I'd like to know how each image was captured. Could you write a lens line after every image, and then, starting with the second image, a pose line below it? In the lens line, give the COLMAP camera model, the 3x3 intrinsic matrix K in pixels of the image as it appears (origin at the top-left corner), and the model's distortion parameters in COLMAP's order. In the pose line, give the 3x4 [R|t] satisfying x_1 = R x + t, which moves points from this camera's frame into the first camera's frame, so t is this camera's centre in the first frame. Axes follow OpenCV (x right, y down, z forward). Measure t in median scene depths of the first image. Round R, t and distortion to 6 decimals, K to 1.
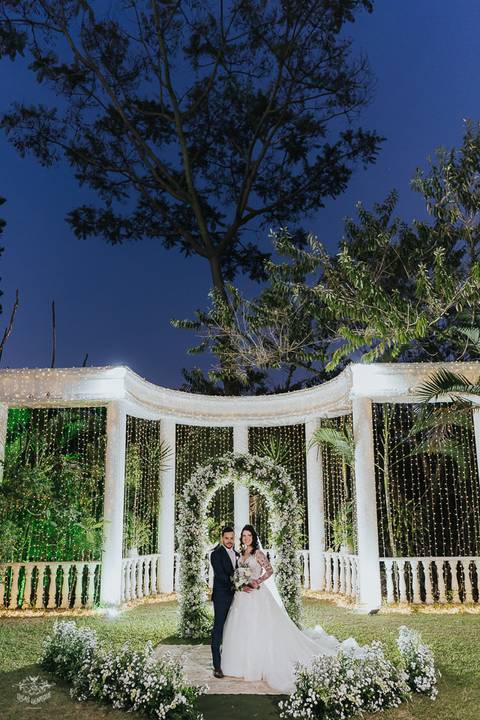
lens RADIAL K [[428.0, 0, 258.0], [0, 428.0, 444.3], [0, 0, 1]] dist [0.001421, 0.000337]
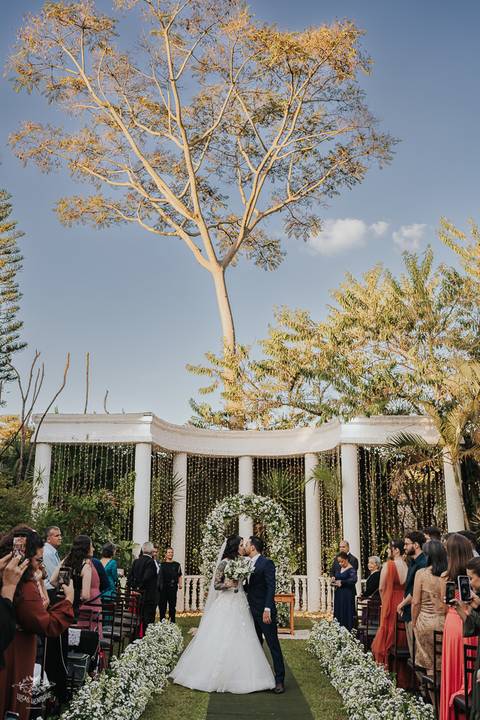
lens RADIAL K [[744.2, 0, 234.8], [0, 744.2, 363.8], [0, 0, 1]] dist [-0.006826, 0.022225]
pose [[0.999162, 0.010645, -0.039518, 0.003963], [-0.013886, 0.996480, -0.082670, -0.134274], [0.038499, 0.083150, 0.995793, -0.955033]]
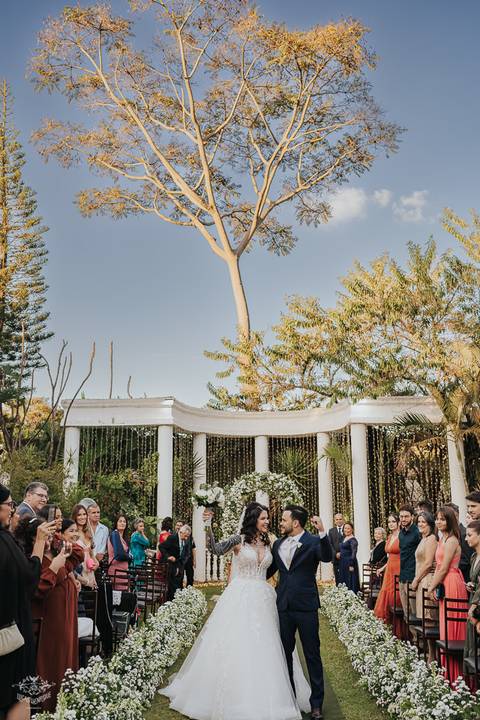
lens RADIAL K [[738.3, 0, 240.0], [0, 738.3, 360.0], [0, 0, 1]] dist [-0.002386, -0.011129]
pose [[0.998606, -0.002903, -0.052711, 0.007806], [-0.000113, 0.998367, -0.057130, -0.148658], [0.052791, 0.057057, 0.996974, -1.059594]]
